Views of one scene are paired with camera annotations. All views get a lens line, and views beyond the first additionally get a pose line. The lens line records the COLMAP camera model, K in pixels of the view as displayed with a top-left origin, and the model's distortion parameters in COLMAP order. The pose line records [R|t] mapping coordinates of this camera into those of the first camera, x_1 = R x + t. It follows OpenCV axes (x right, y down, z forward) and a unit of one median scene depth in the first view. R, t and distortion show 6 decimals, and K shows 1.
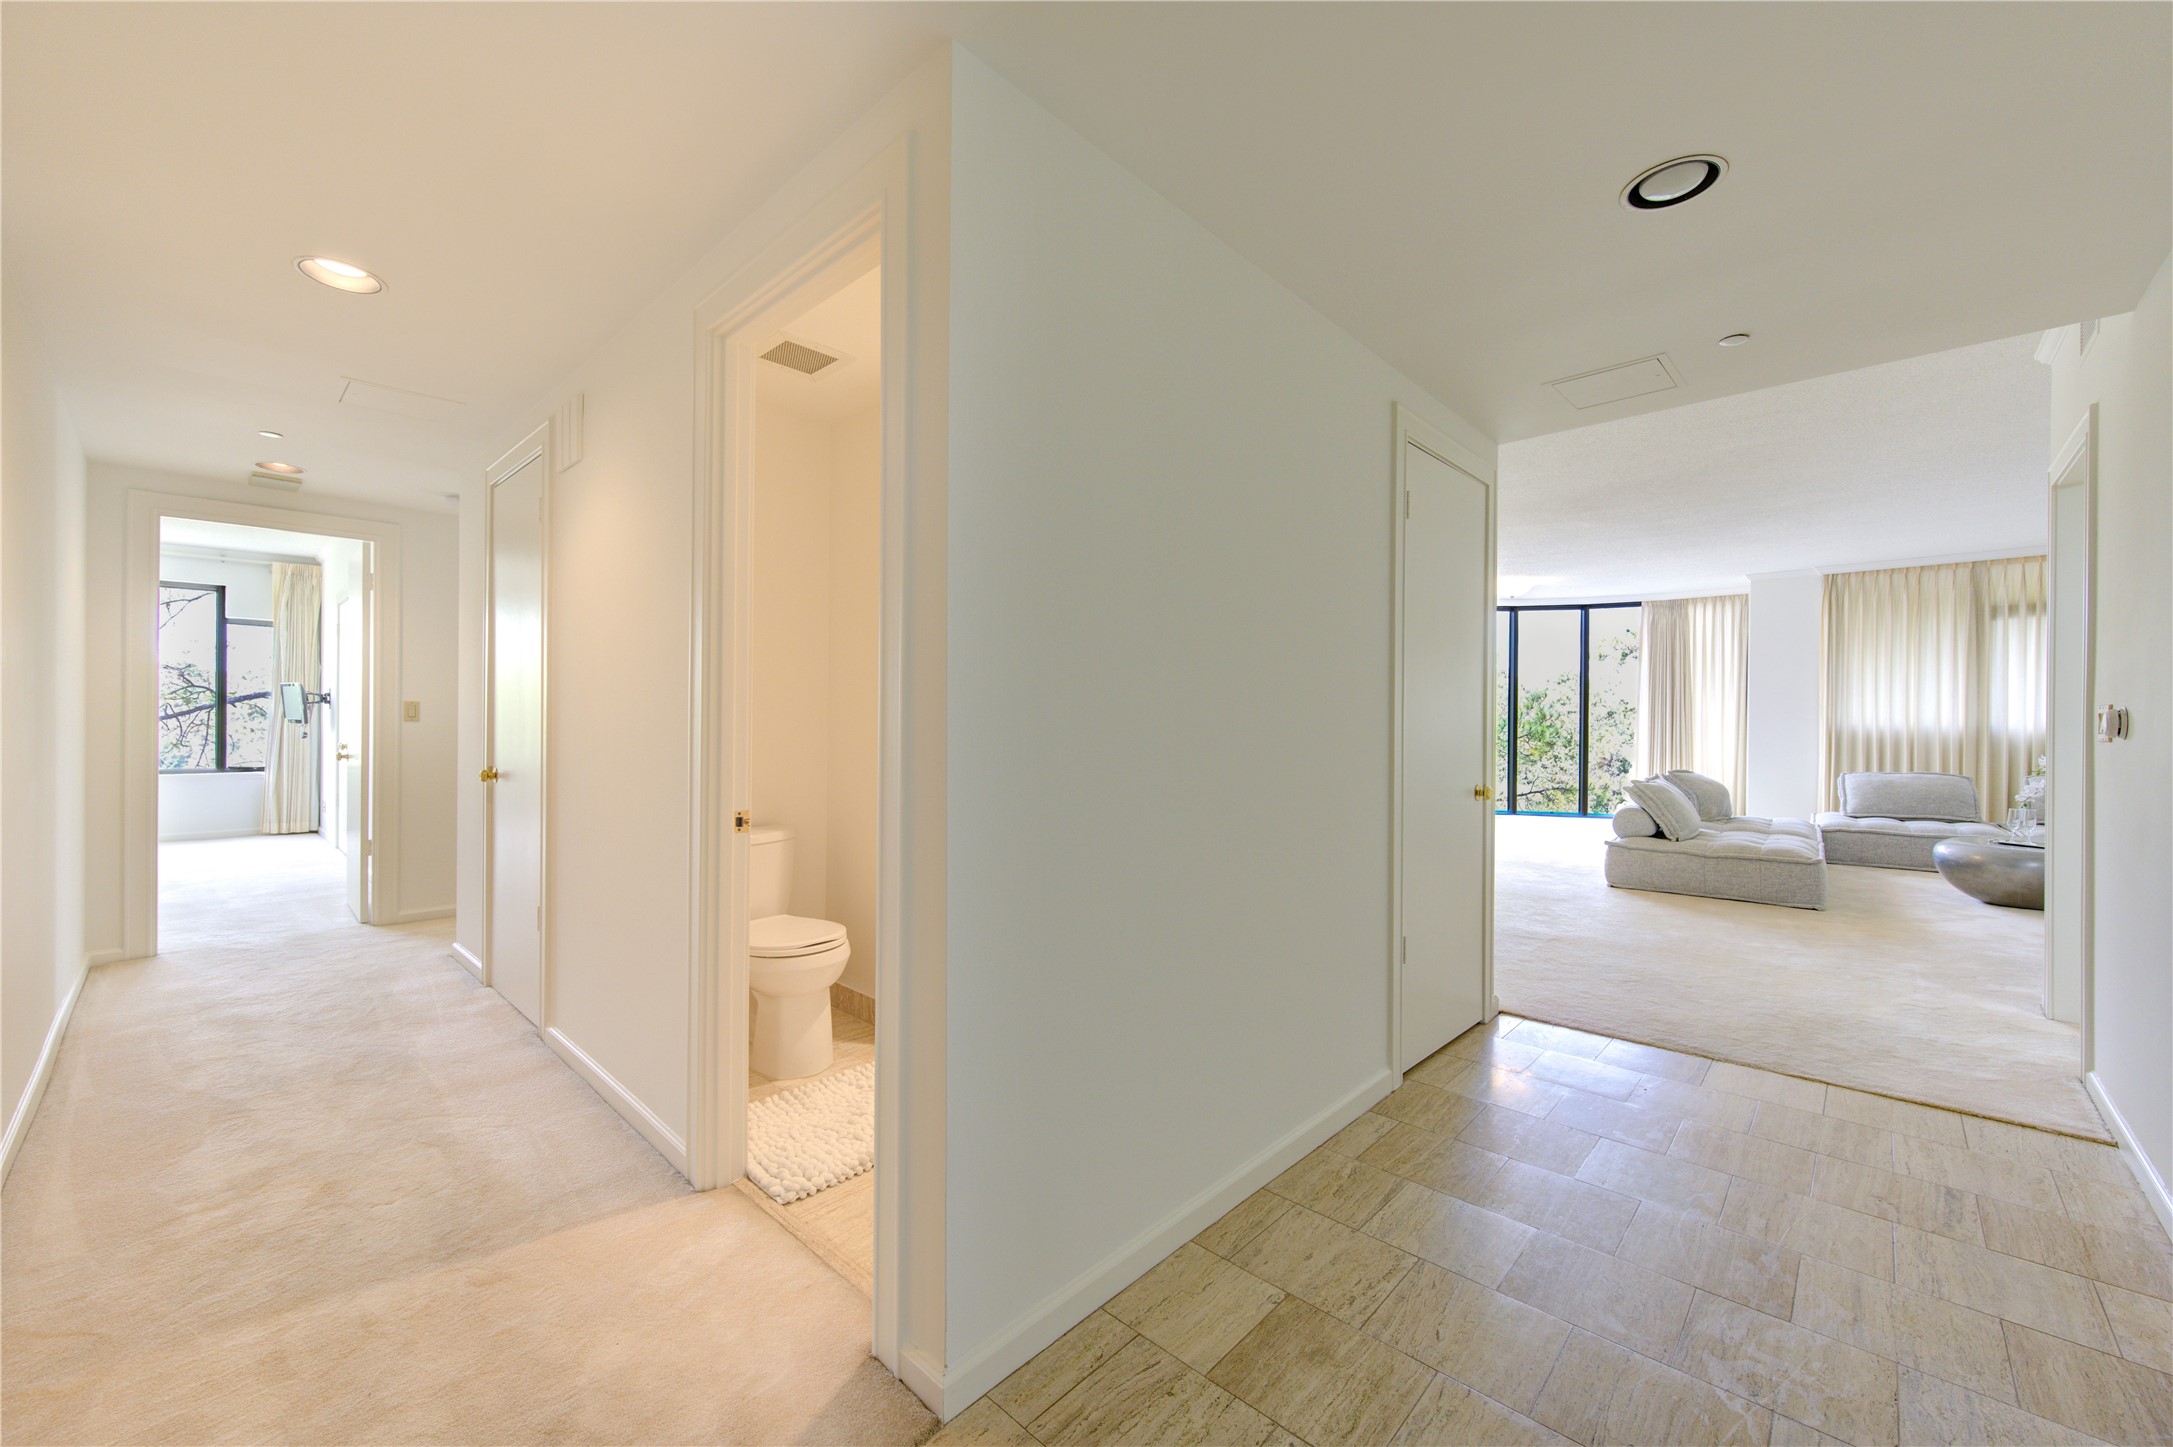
lens RADIAL K [[867.5, 0, 1049.4], [0, 867.5, 727.7], [0, 0, 1]] dist [-0.000690, 0.000099]
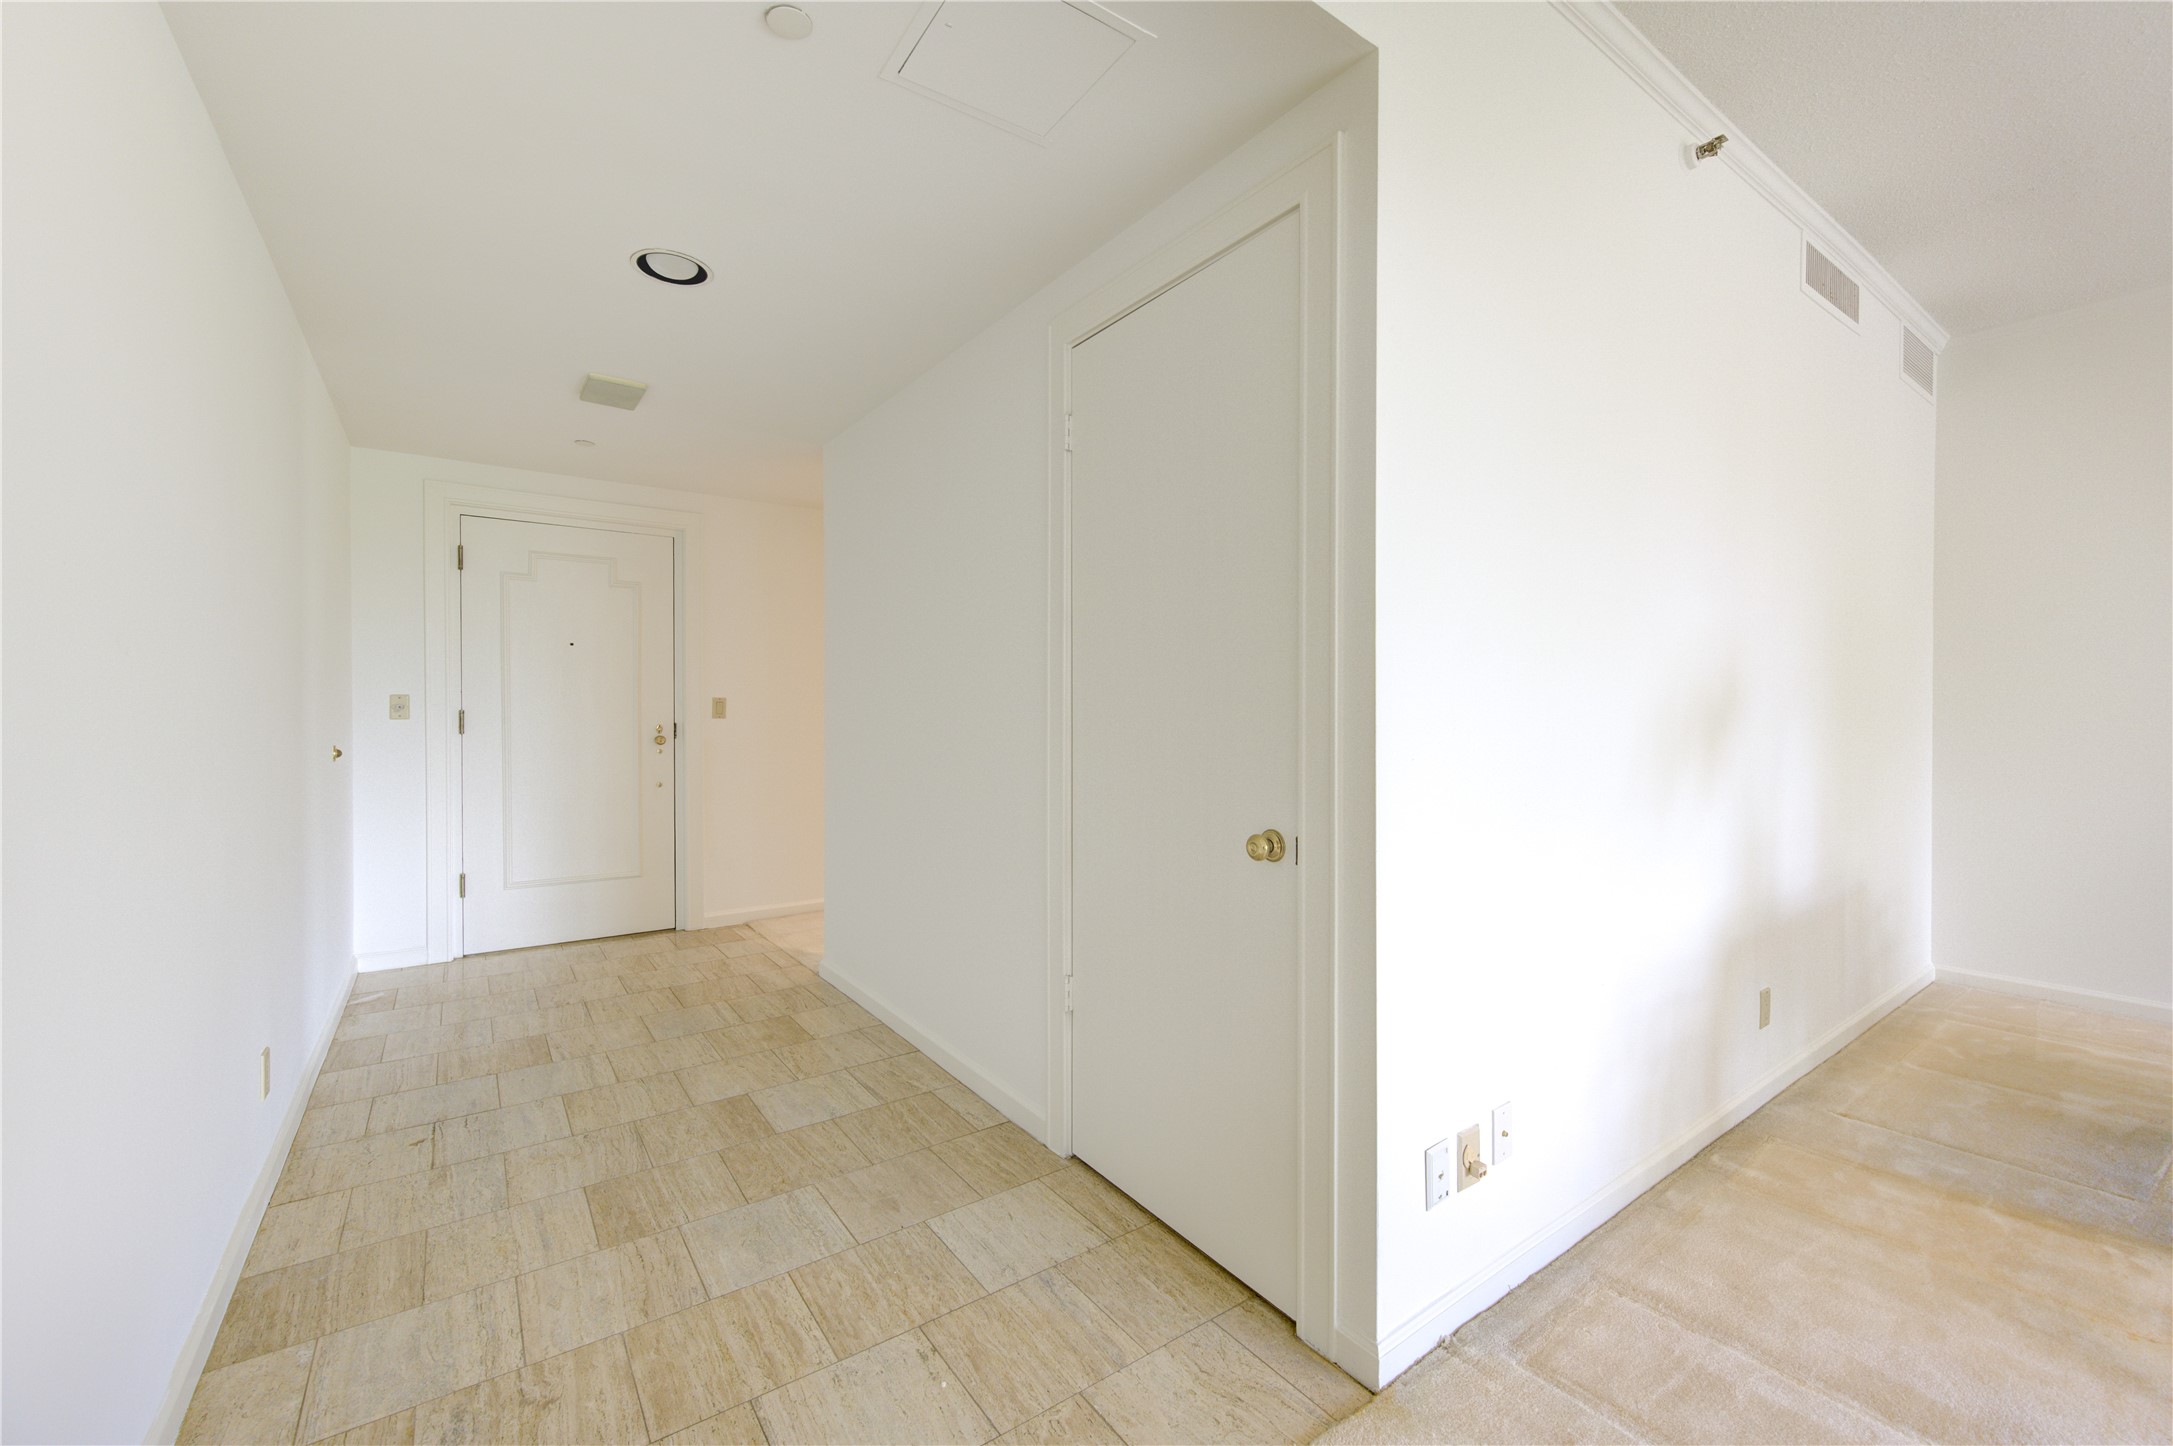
lens RADIAL K [[860.3, 0, 1098.5], [0, 860.3, 715.3], [0, 0, 1]] dist [-0.001755, -0.000176]
pose [[-0.168684, 0.005651, -0.985654, 0.458727], [-0.004238, 0.999970, 0.006458, 0.002067], [0.985661, 0.005266, -0.168655, 0.456757]]
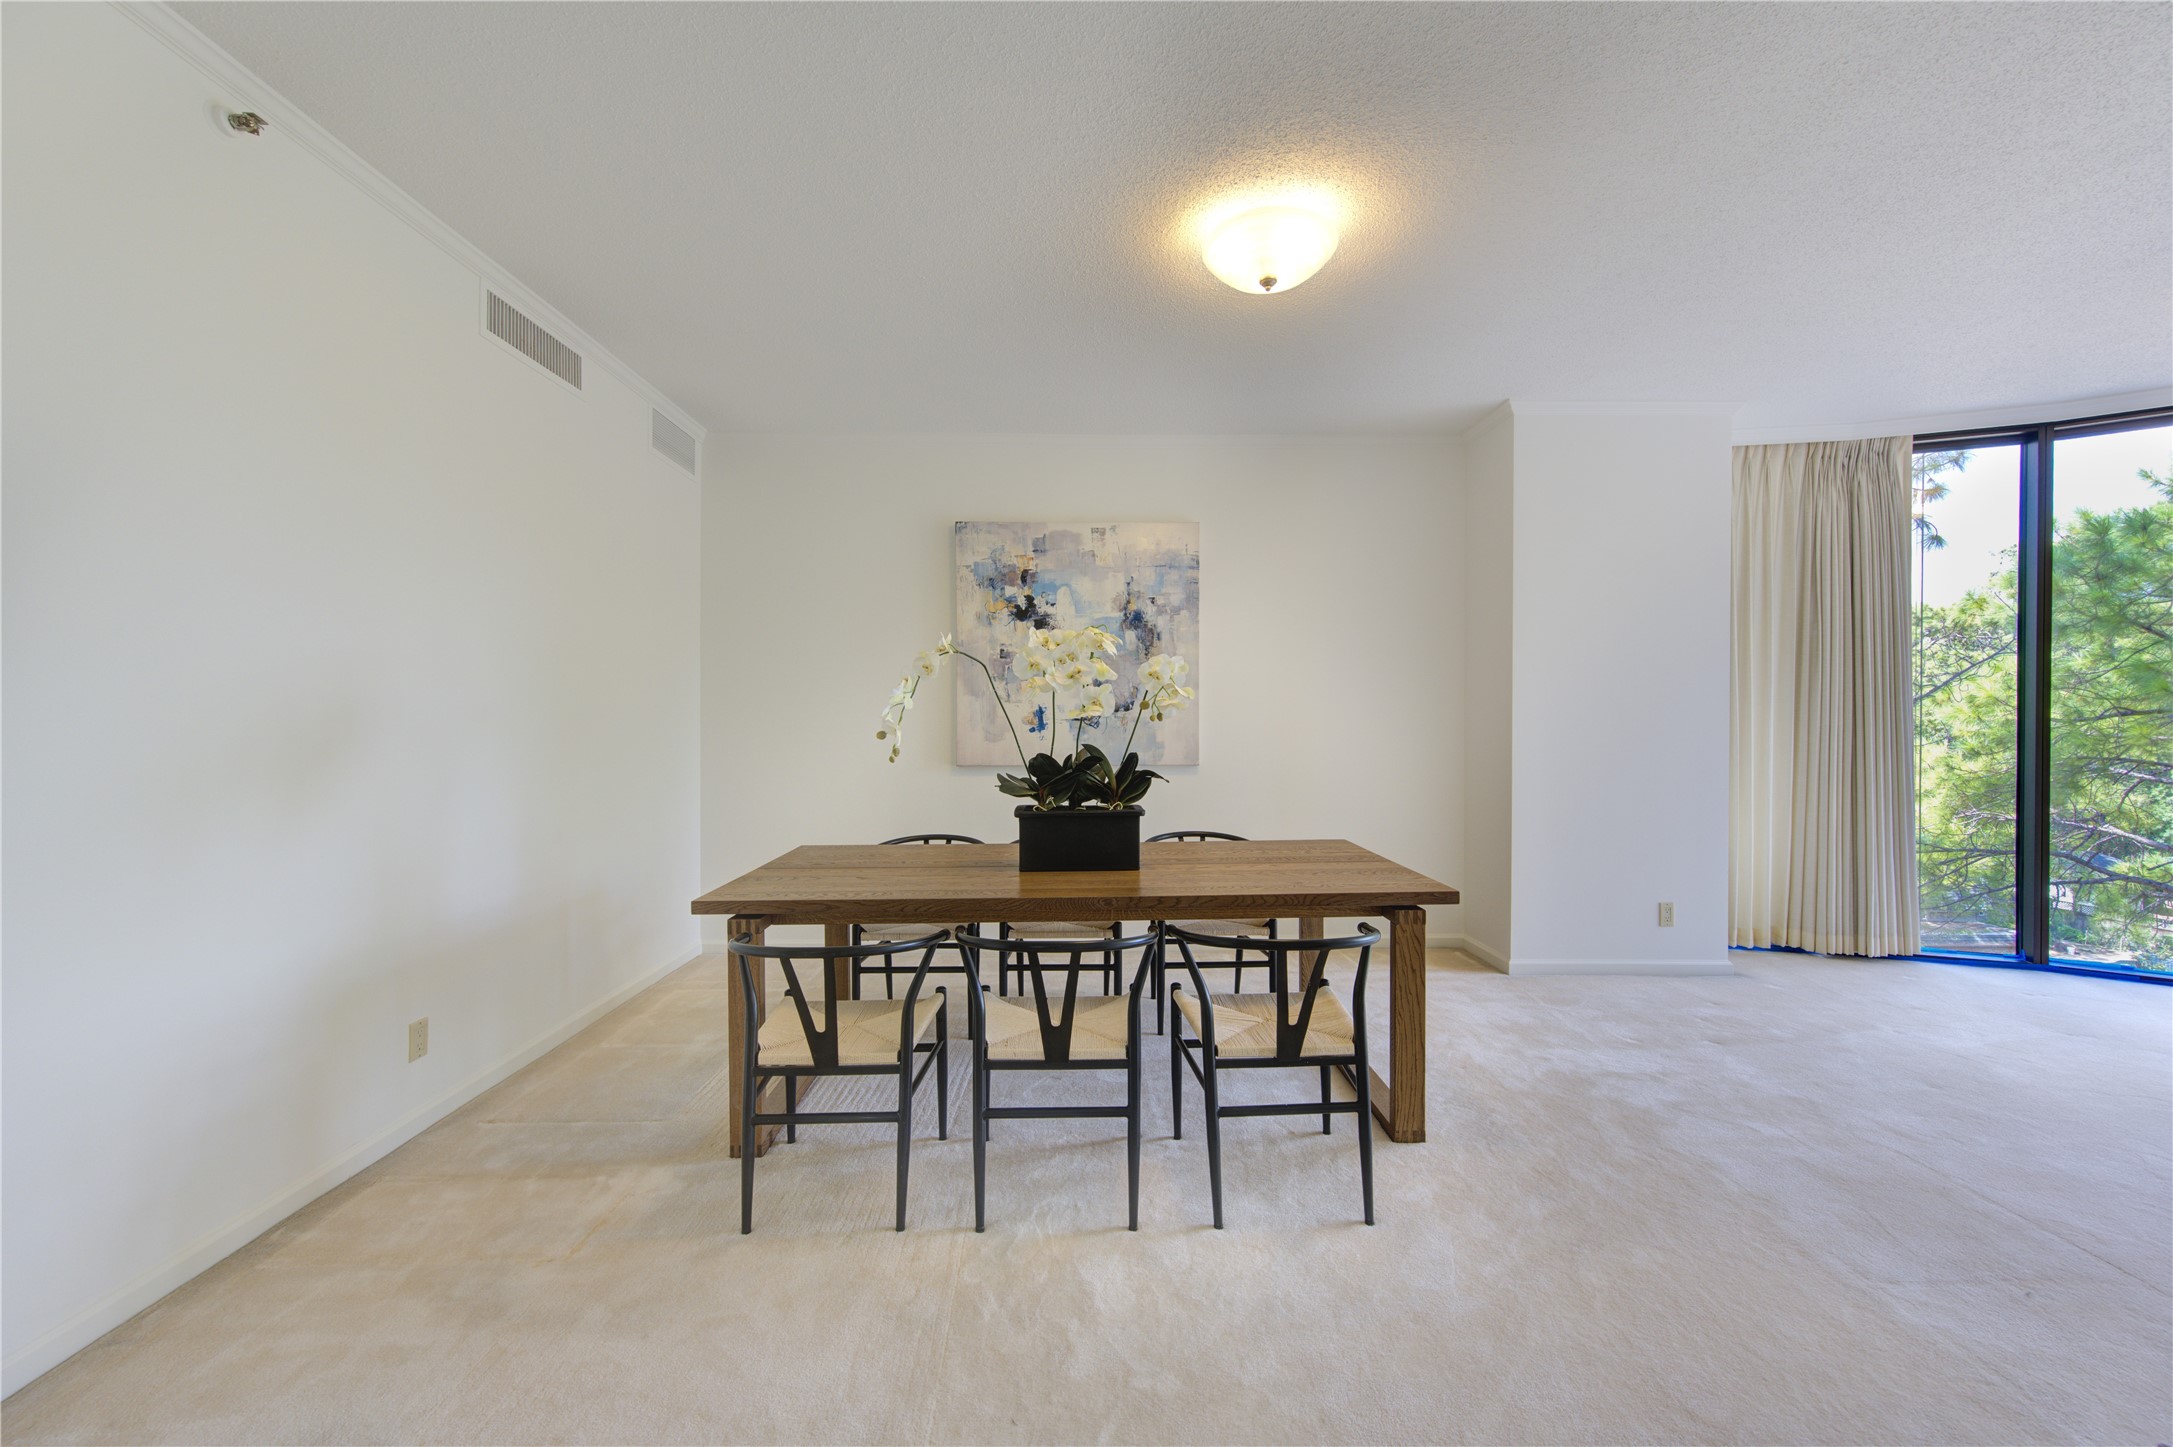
lens RADIAL K [[847.2, 0, 1090.0], [0, 847.2, 727.9], [0, 0, 1]] dist [0.002423, -0.000606]
pose [[0.713660, 0.007061, -0.700456, 0.502685], [-0.006494, 0.999973, 0.003464, -0.006990], [0.700462, 0.002077, 0.713687, 0.606889]]
